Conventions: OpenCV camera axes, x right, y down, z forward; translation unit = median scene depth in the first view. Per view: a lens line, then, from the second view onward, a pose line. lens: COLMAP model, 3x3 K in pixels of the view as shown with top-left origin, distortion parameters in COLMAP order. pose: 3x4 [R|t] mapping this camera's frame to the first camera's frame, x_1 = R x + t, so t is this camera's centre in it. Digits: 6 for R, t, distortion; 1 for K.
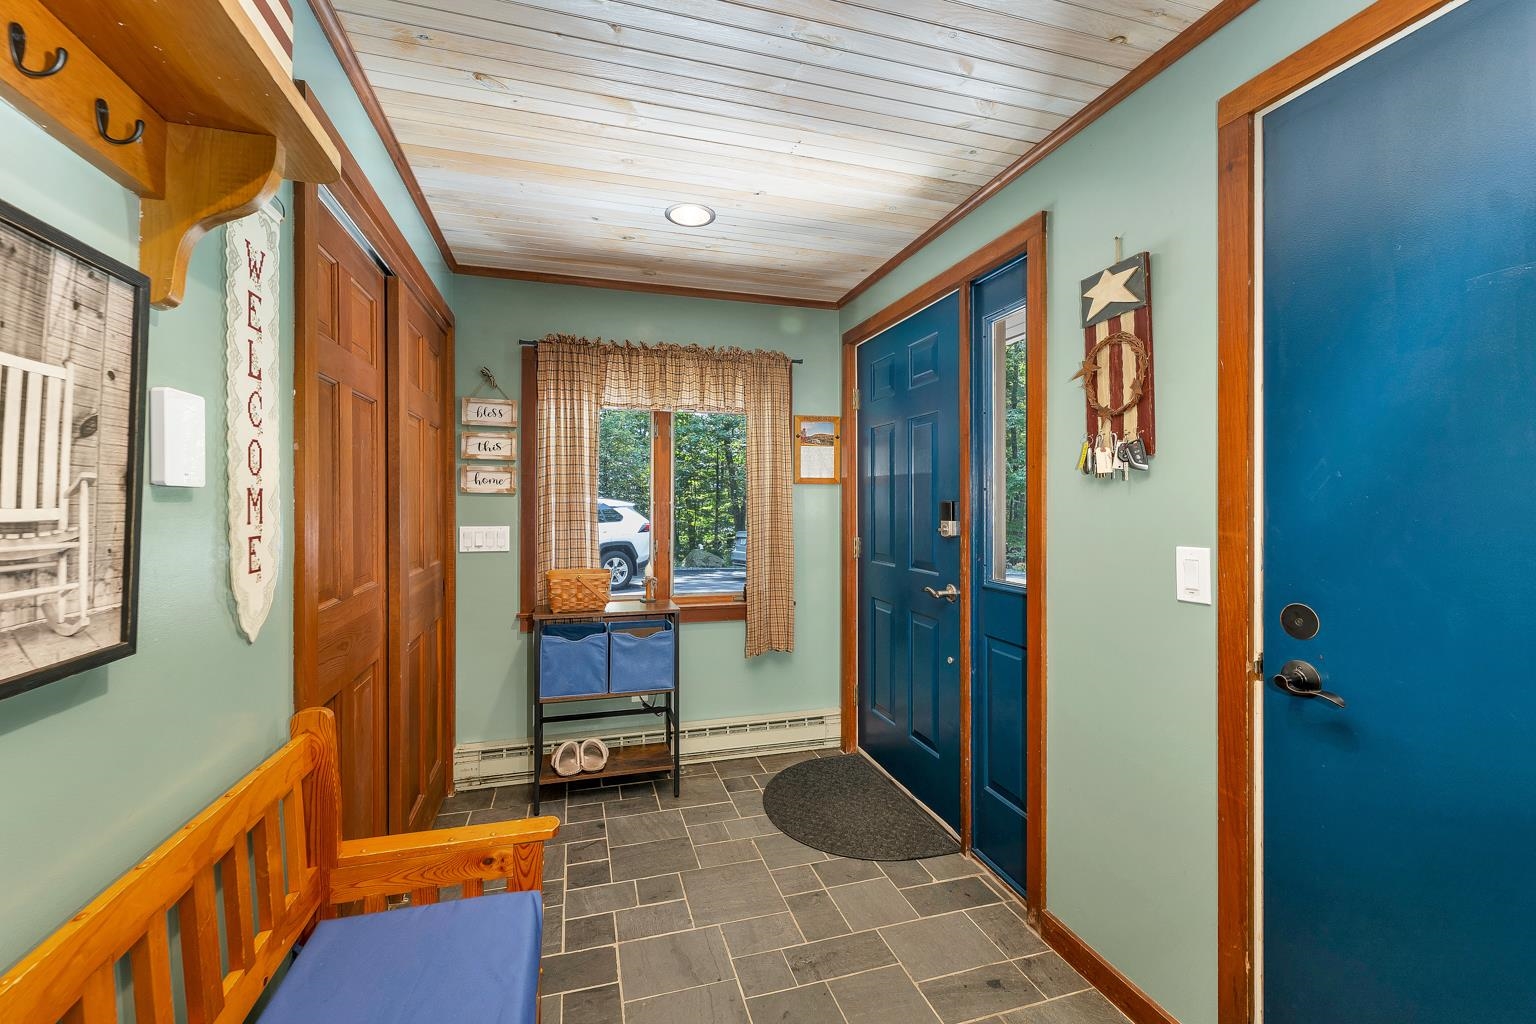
lens RADIAL K [[632.2, 0, 764.6], [0, 632.2, 505.0], [0, 0, 1]] dist [0.001242, 0.000057]
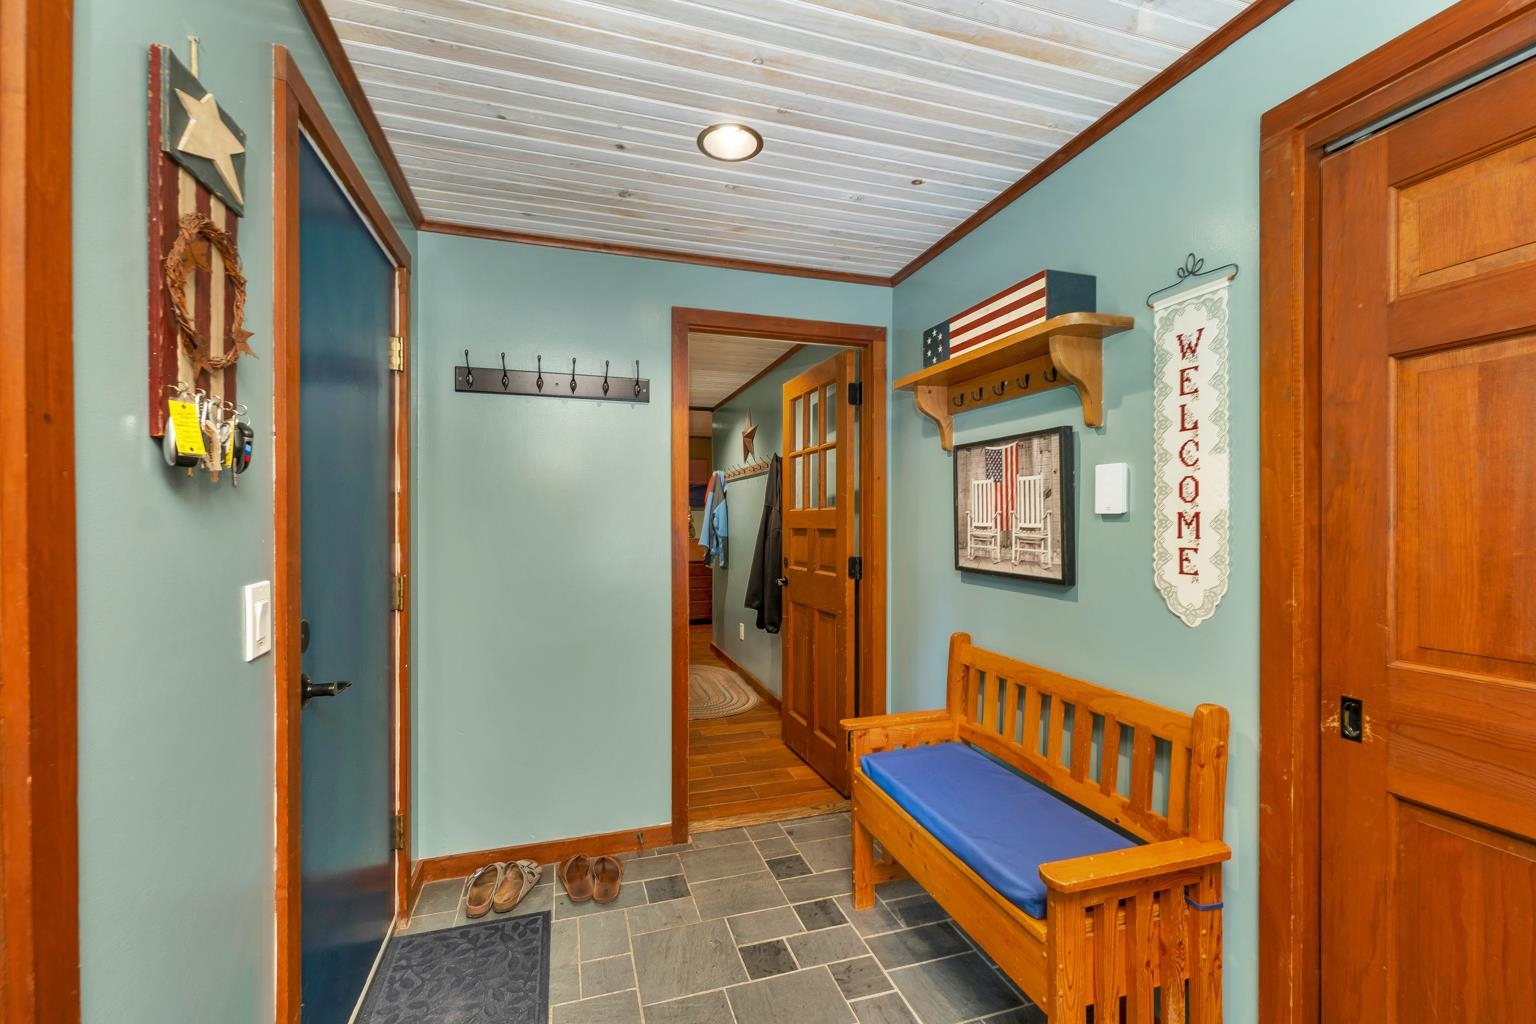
lens RADIAL K [[632.2, 0, 764.4], [0, 632.2, 515.1], [0, 0, 1]] dist [0.001242, 0.000057]
pose [[-0.999938, -0.000777, -0.011113, 0.179682], [-0.000779, 1.000000, 0.000178, -0.031988], [0.011112, 0.000186, -0.999938, 3.756970]]
